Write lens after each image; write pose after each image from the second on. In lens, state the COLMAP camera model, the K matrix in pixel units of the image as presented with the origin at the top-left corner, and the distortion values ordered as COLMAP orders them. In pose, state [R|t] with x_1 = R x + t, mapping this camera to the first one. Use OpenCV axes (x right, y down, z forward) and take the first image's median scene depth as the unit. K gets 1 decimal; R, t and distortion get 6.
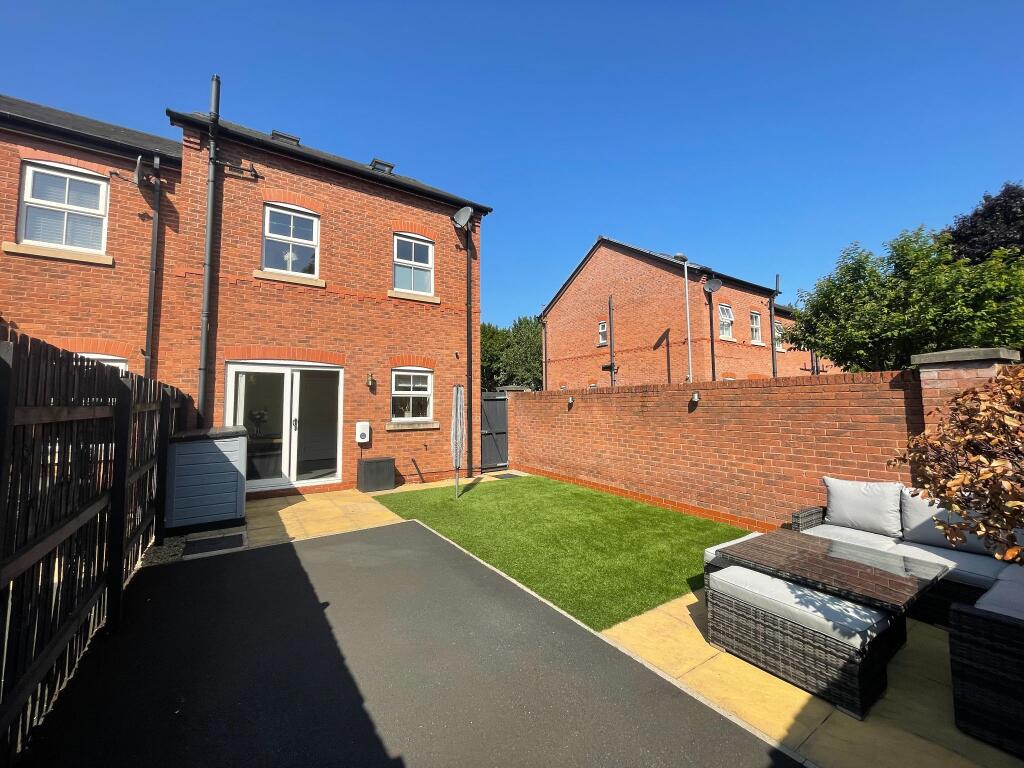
lens RADIAL K [[414.7, 0, 510.8], [0, 414.7, 374.6], [0, 0, 1]] dist [-0.001609, 0.000186]
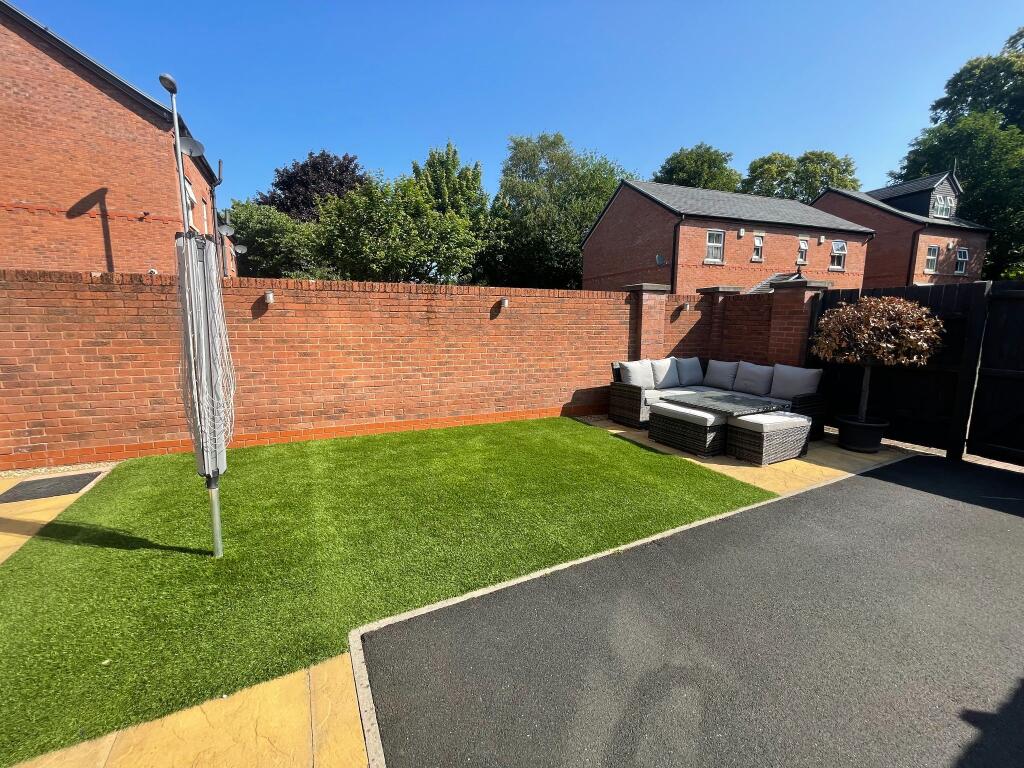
lens RADIAL K [[414.7, 0, 510.8], [0, 414.7, 374.6], [0, 0, 1]] dist [-0.001609, 0.000186]
pose [[0.114571, -0.125304, 0.985481, -0.525971], [-0.079660, 0.987660, 0.134842, 0.086762], [-0.990216, -0.093953, 0.103175, 0.862065]]
